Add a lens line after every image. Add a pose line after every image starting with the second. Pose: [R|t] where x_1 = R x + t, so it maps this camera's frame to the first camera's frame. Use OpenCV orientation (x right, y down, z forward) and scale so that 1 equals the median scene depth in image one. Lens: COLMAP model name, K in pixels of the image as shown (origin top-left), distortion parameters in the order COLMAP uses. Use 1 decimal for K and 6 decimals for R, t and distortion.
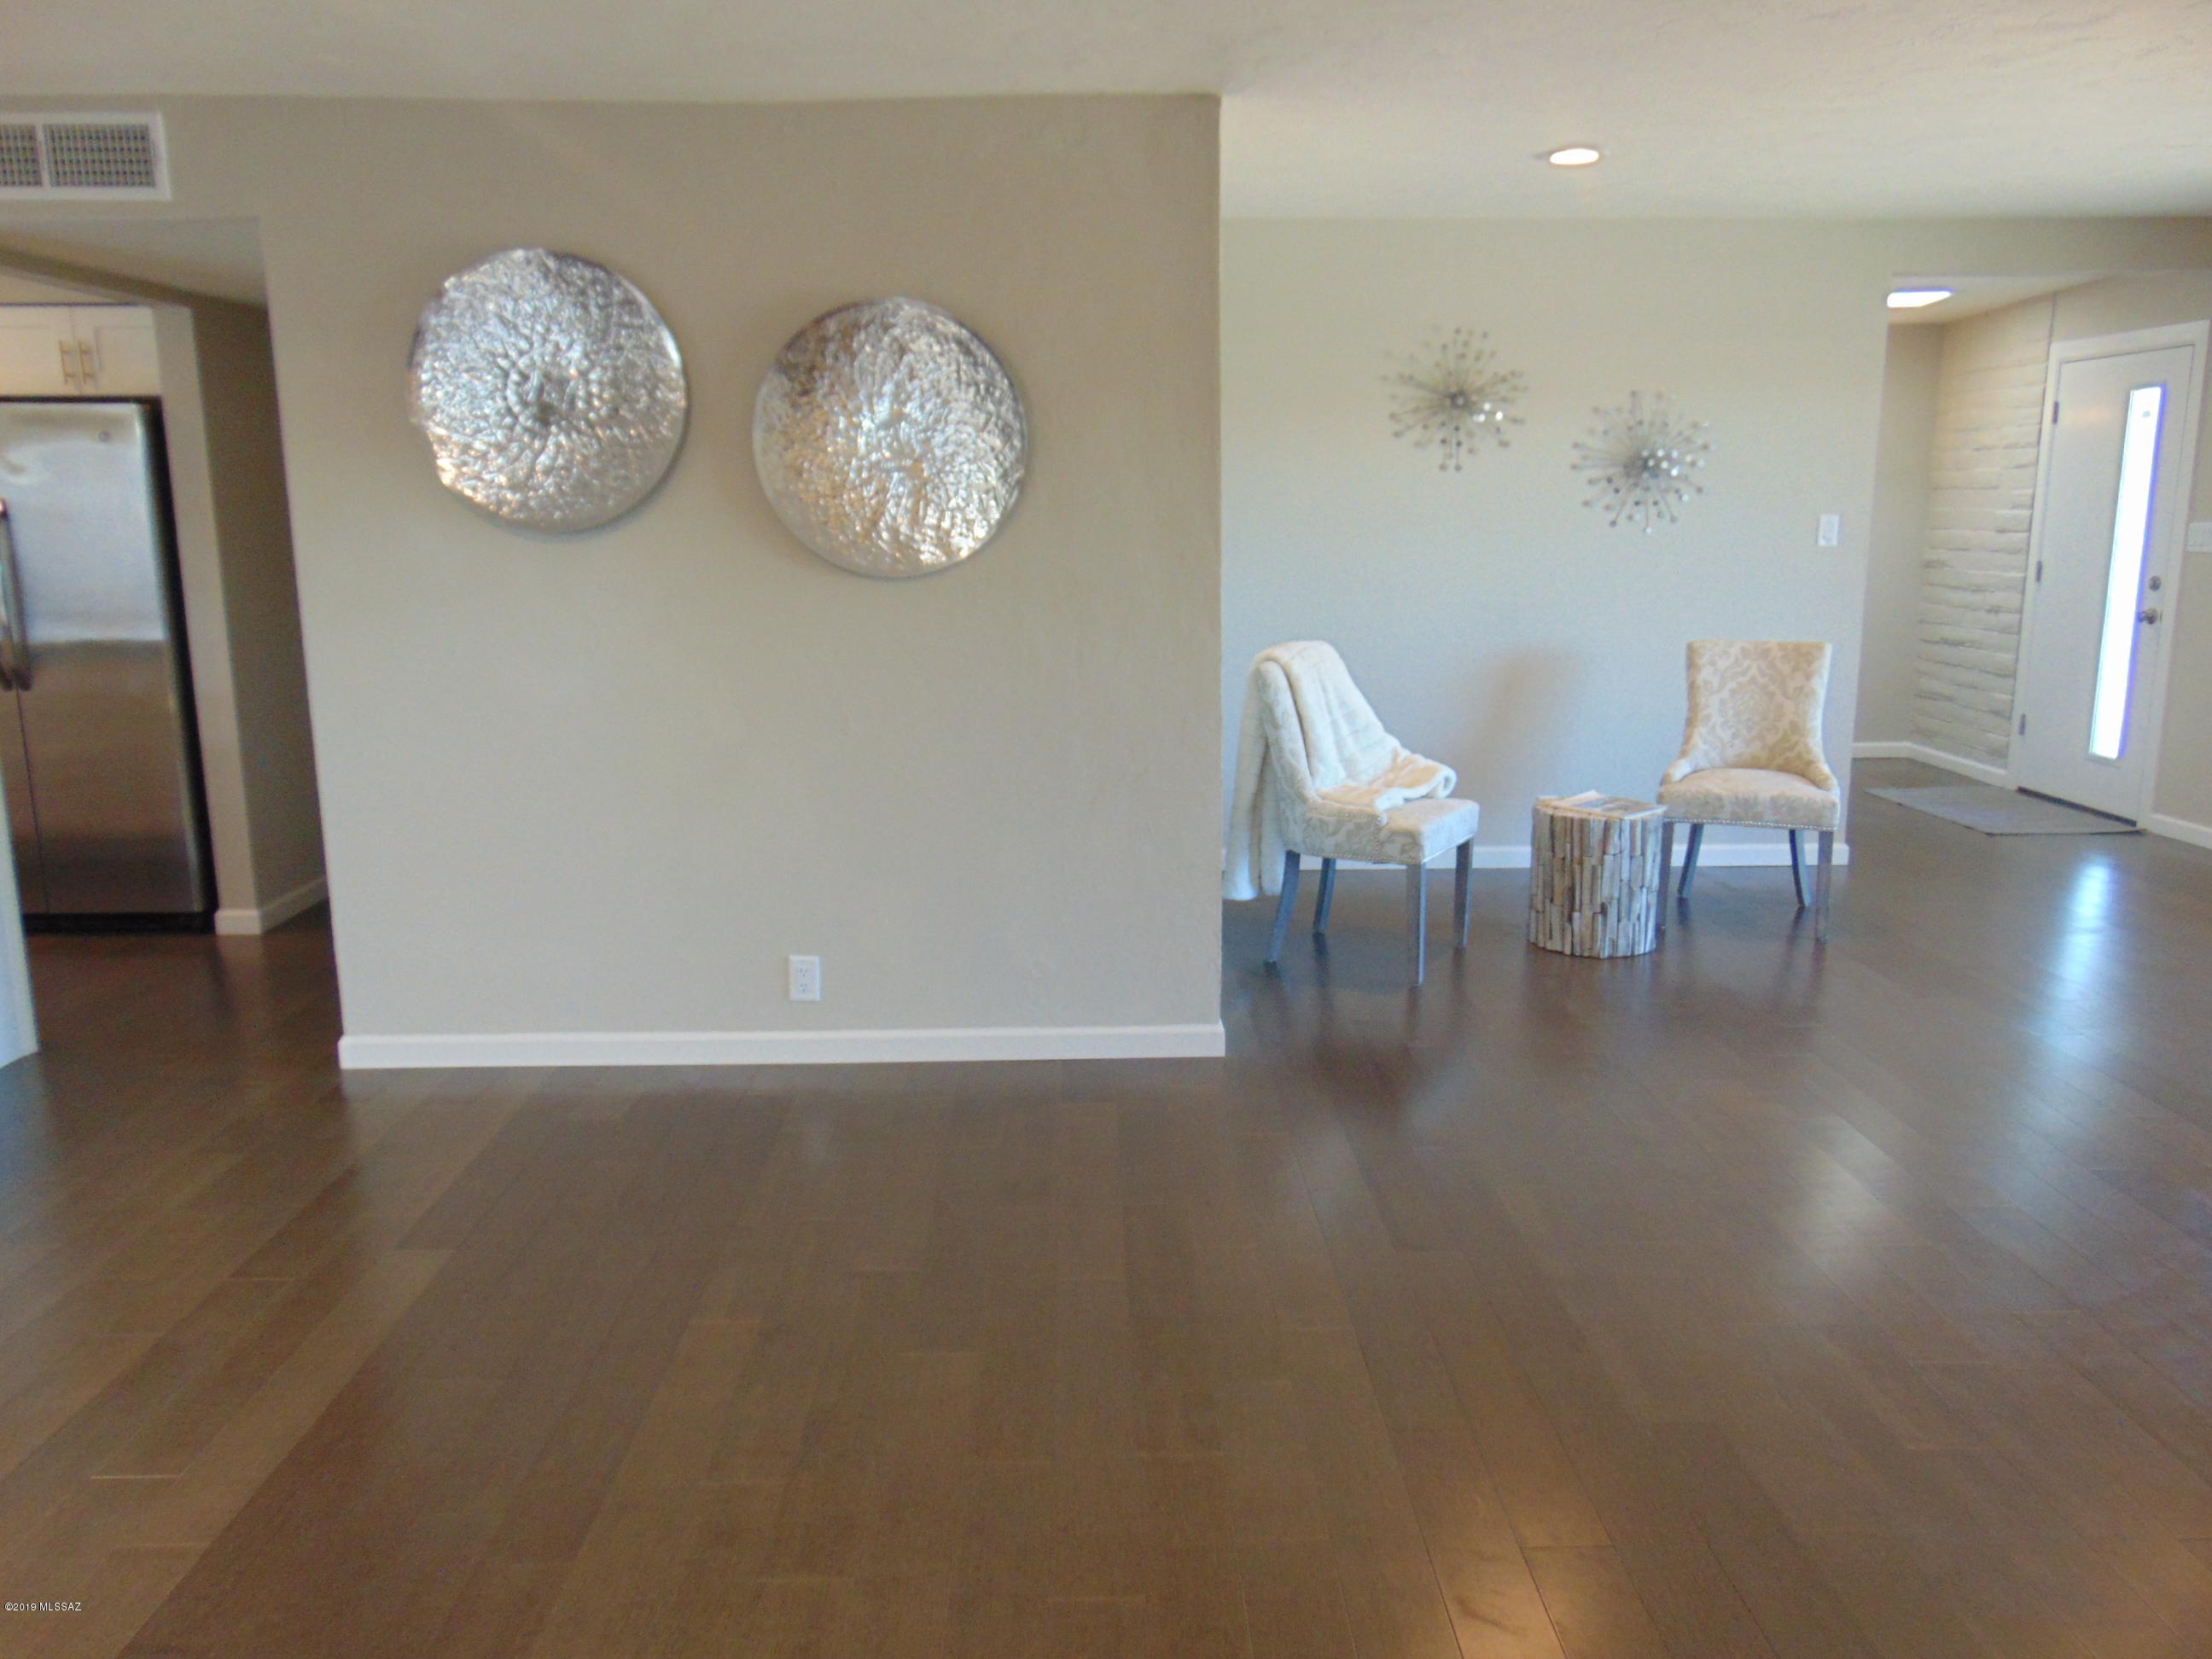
lens RADIAL K [[1656.5, 0, 1106.0], [0, 1656.5, 829.5], [0, 0, 1]] dist [-0.039722, 0.087843]
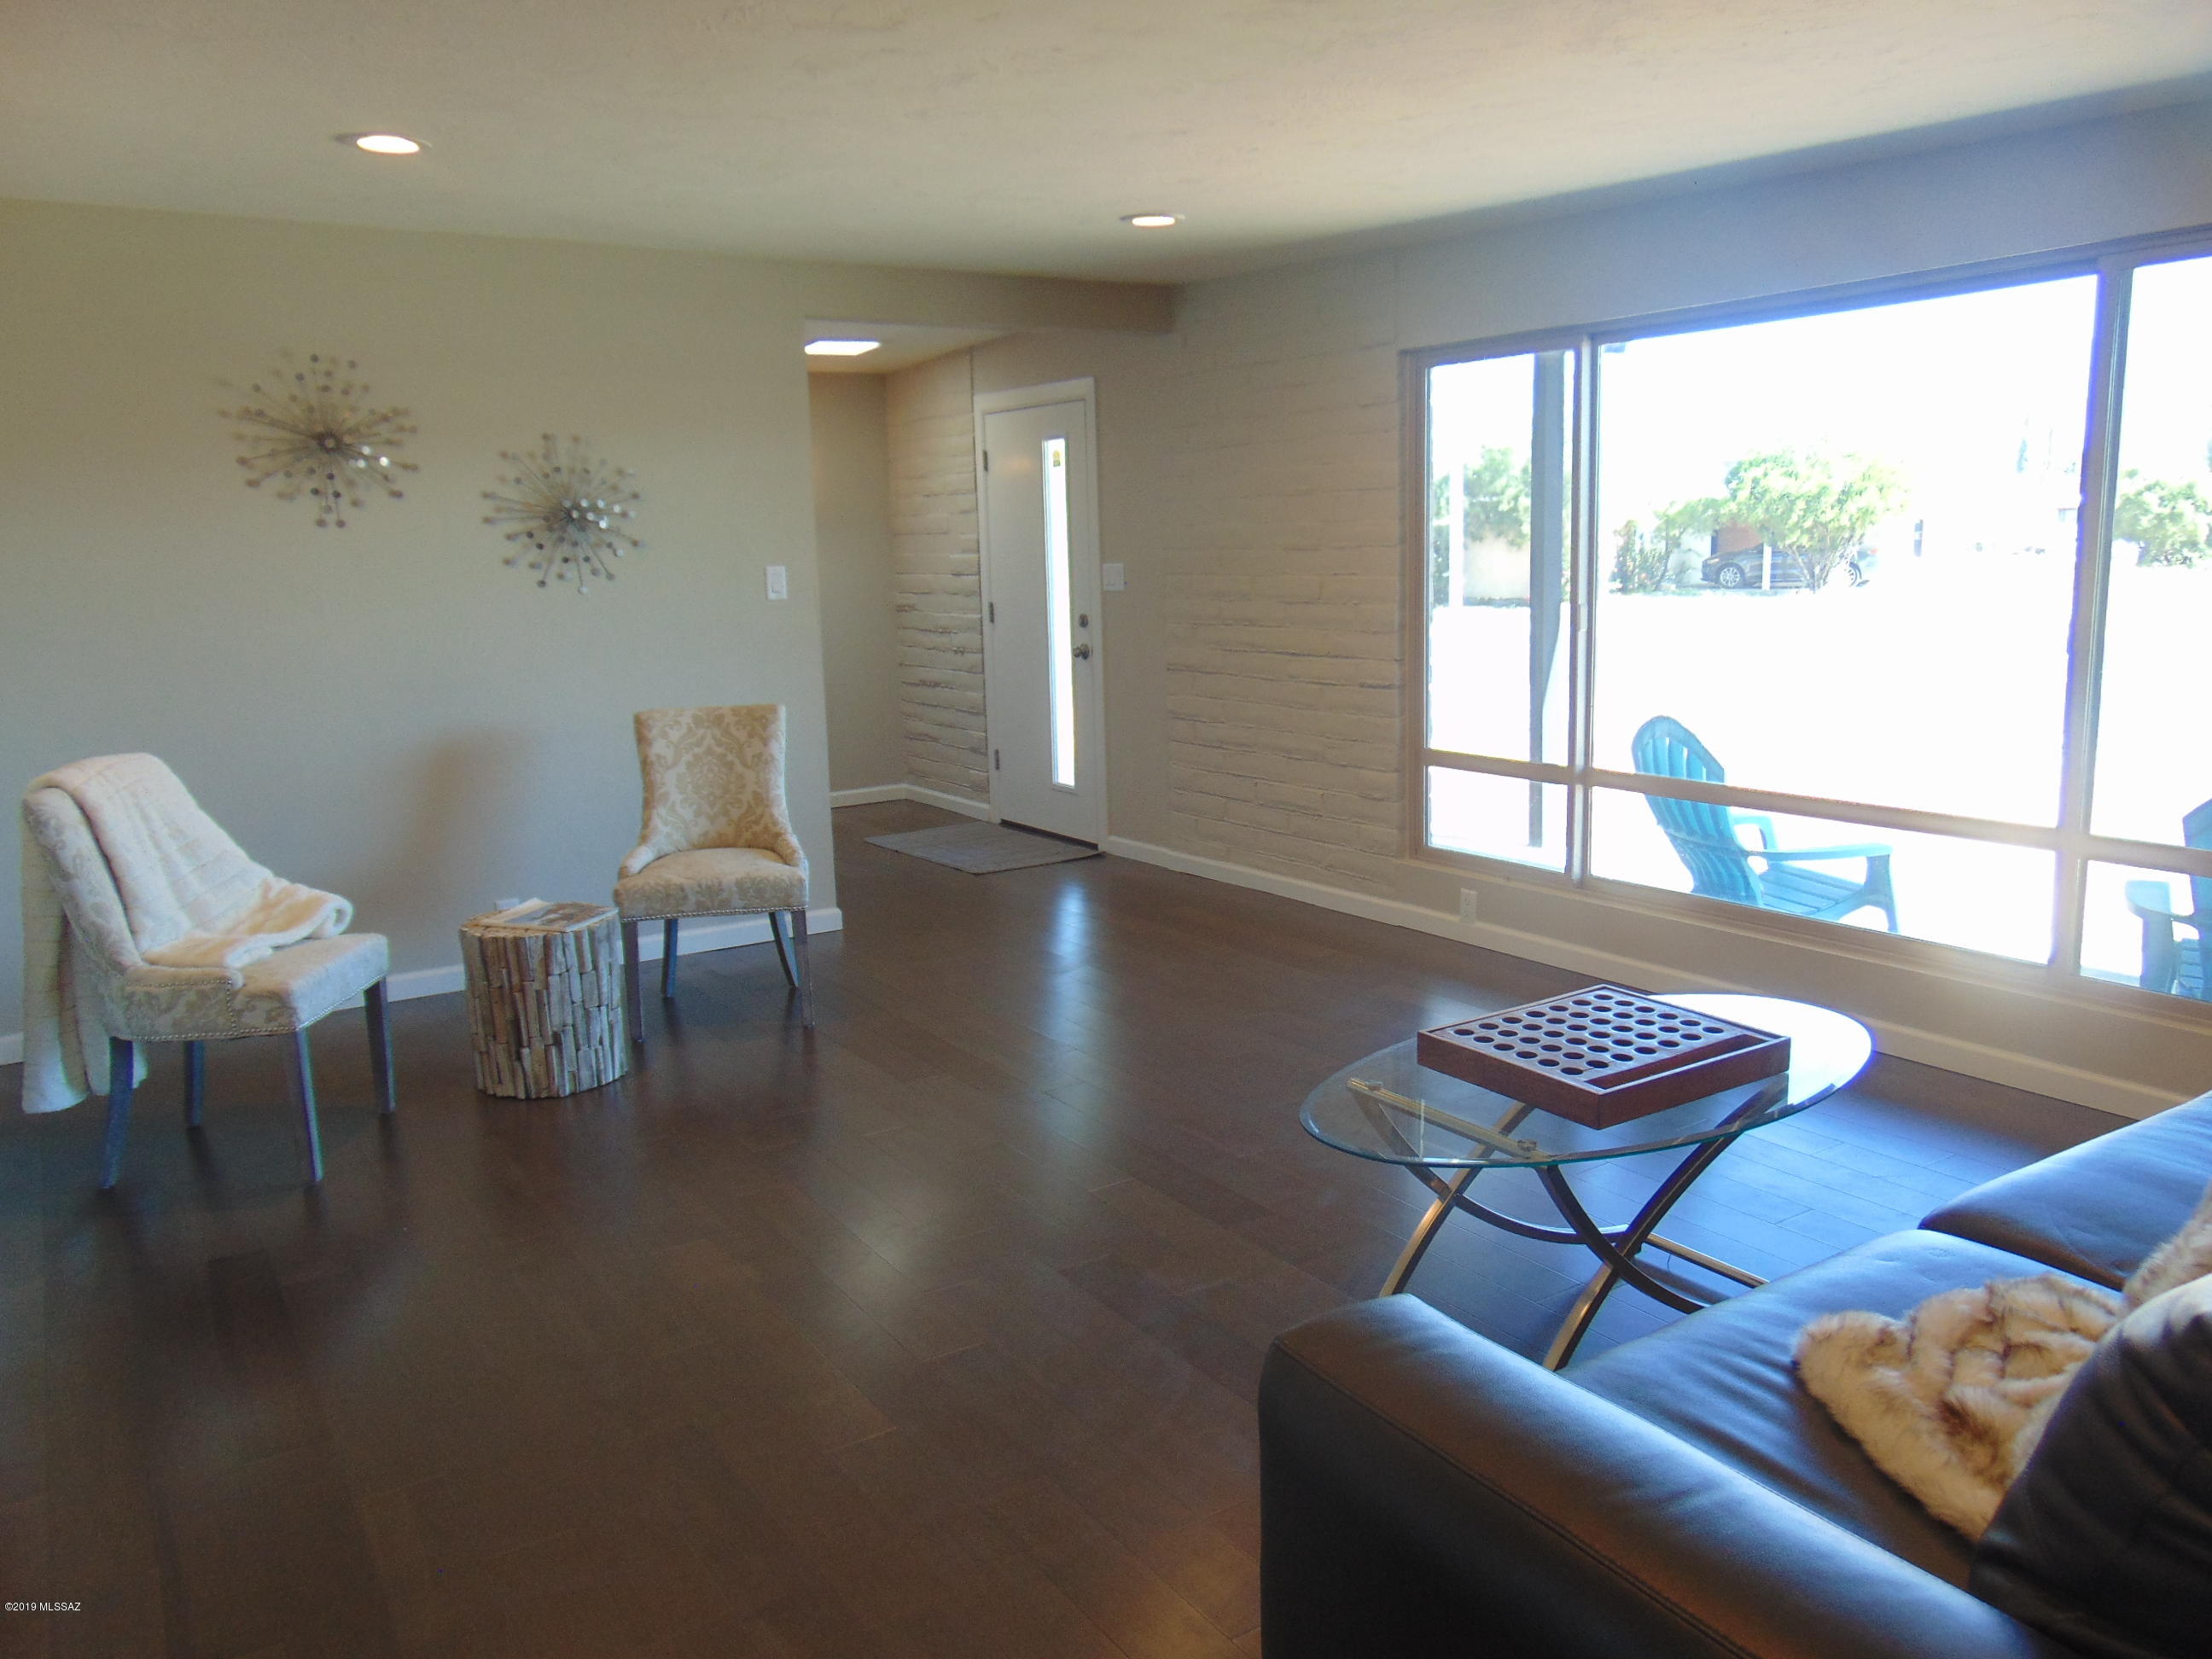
lens RADIAL K [[1656.5, 0, 1106.0], [0, 1656.5, 829.5], [0, 0, 1]] dist [-0.039722, 0.087843]
pose [[0.850243, -0.109828, 0.514805, 0.104118], [0.124093, 0.992248, 0.006734, -0.026260], [-0.511554, 0.058158, 0.857281, 0.110013]]
